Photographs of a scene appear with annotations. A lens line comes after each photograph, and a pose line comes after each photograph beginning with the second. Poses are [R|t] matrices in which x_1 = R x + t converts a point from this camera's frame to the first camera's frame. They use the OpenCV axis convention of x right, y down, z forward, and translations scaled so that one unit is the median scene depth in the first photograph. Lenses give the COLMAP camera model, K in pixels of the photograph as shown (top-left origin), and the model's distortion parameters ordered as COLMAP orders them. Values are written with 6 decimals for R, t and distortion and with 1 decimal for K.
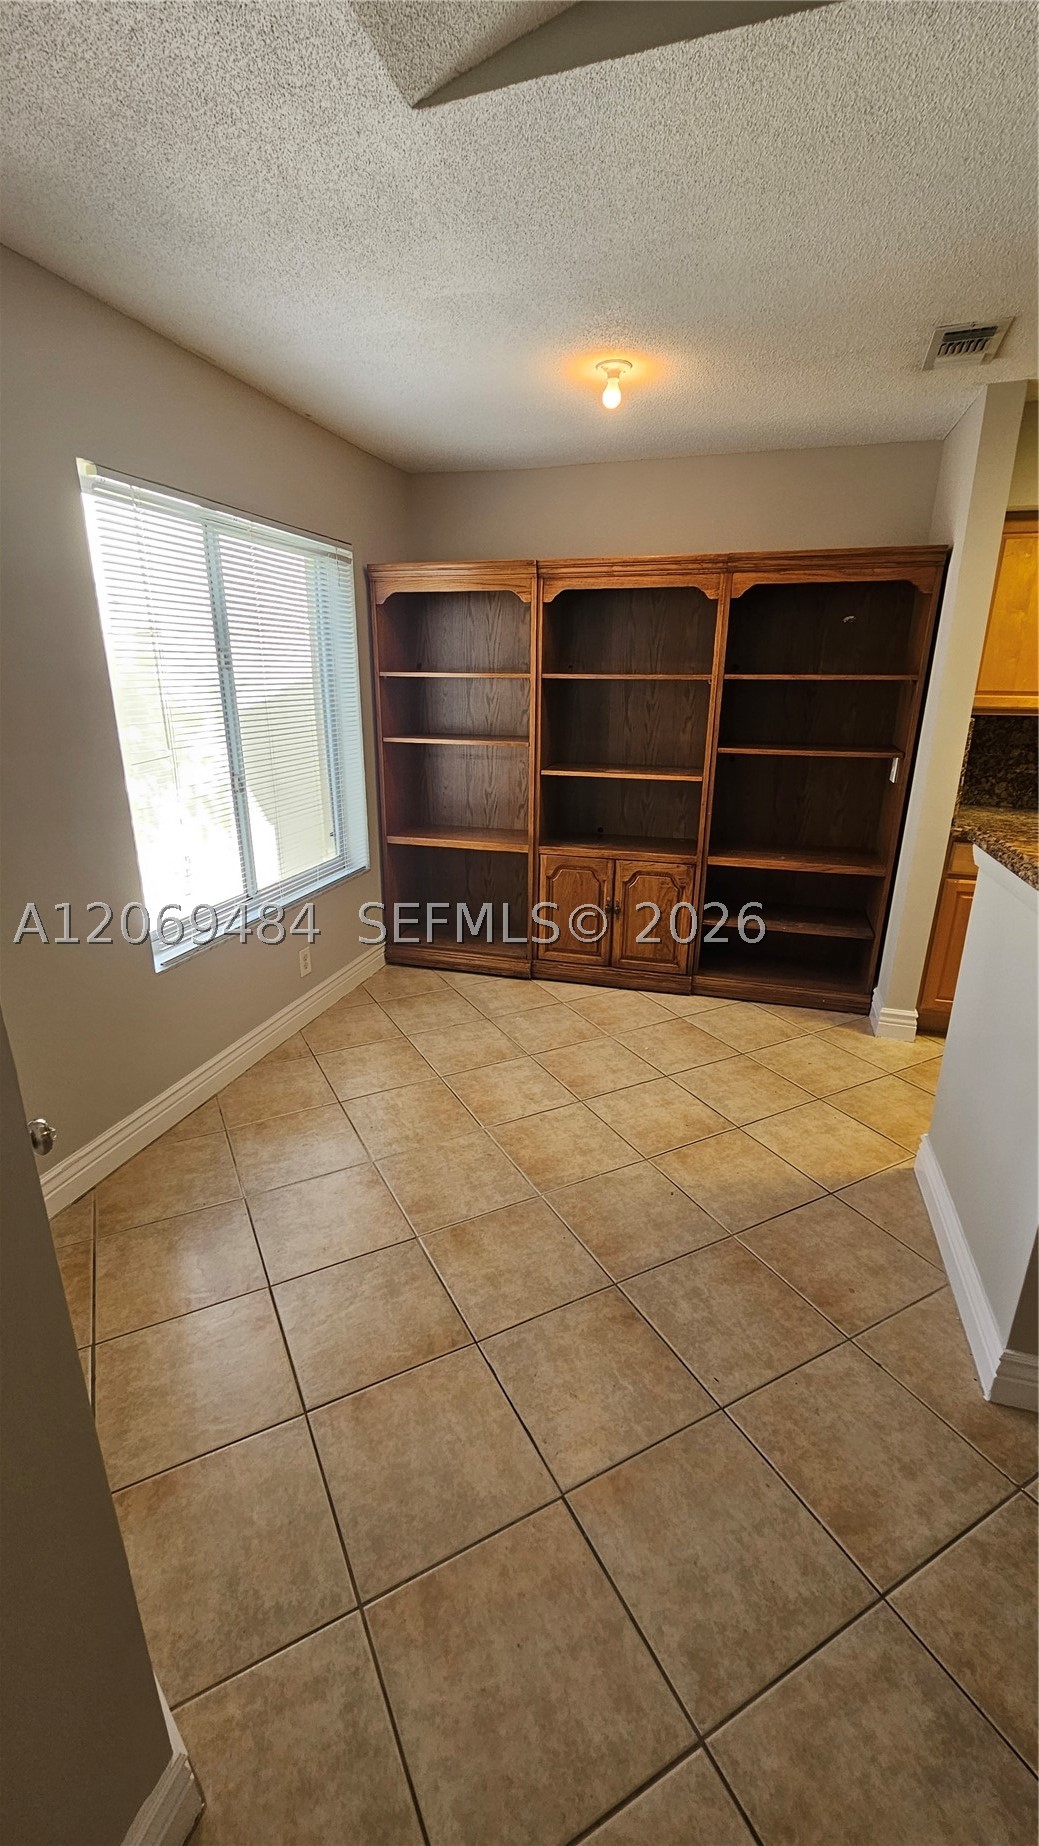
lens RADIAL K [[756.2, 0, 514.2], [0, 756.2, 931.7], [0, 0, 1]] dist [-0.000803, -0.000080]
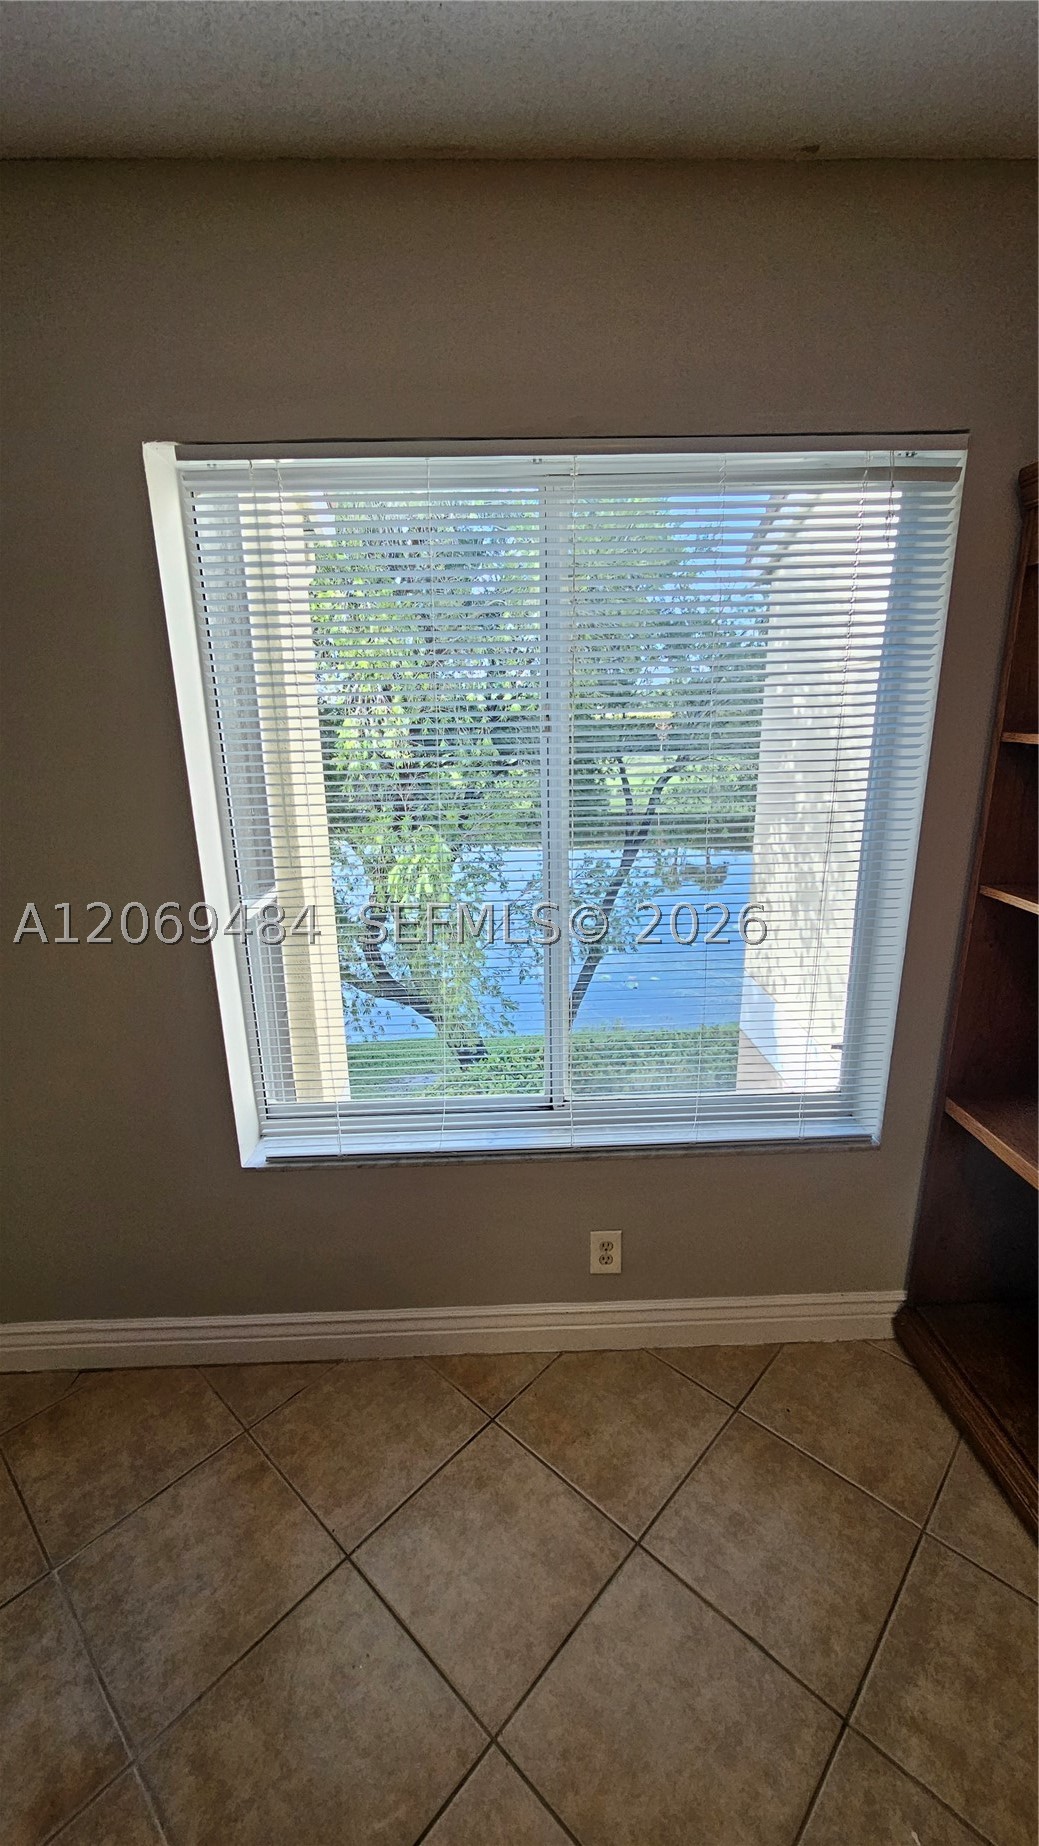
lens RADIAL K [[756.2, 0, 514.2], [0, 756.2, 931.7], [0, 0, 1]] dist [-0.000803, -0.000080]
pose [[0.326348, 0.250973, -0.911323, 0.149489], [-0.282681, 0.945900, 0.159266, -0.254956], [0.901991, 0.205637, 0.379638, 0.689590]]
